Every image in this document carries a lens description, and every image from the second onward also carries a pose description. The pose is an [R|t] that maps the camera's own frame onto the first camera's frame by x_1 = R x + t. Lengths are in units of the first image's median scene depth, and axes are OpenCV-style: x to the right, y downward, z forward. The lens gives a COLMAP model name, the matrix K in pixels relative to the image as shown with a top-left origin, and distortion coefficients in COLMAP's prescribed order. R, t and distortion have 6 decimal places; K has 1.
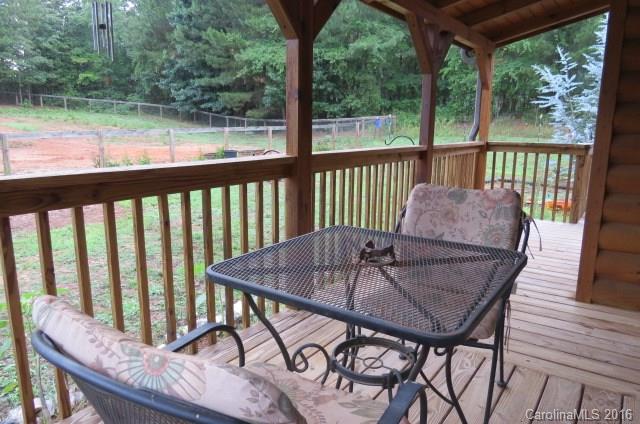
lens RADIAL K [[462.0, 0, 320.0], [0, 462.0, 212.0], [0, 0, 1]] dist [-0.013925, -0.001258]
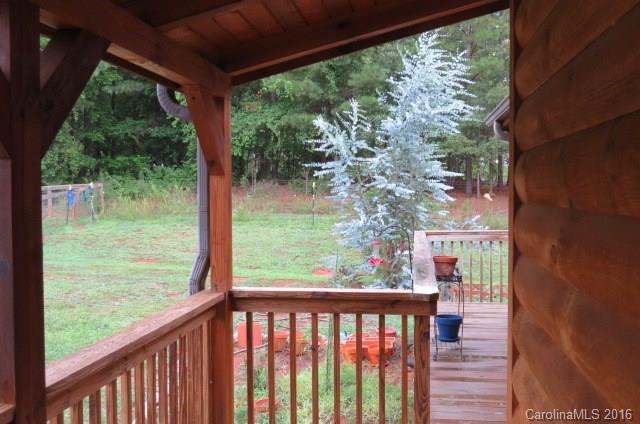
lens RADIAL K [[685.4, 0, 320.0], [0, 685.4, 212.0], [0, 0, 1]] dist [-0.012979, -0.006427]
pose [[0.898921, -0.026256, 0.437324, 0.068036], [0.093944, 0.986536, -0.133872, -0.057298], [-0.427921, 0.161424, 0.889284, 0.162043]]
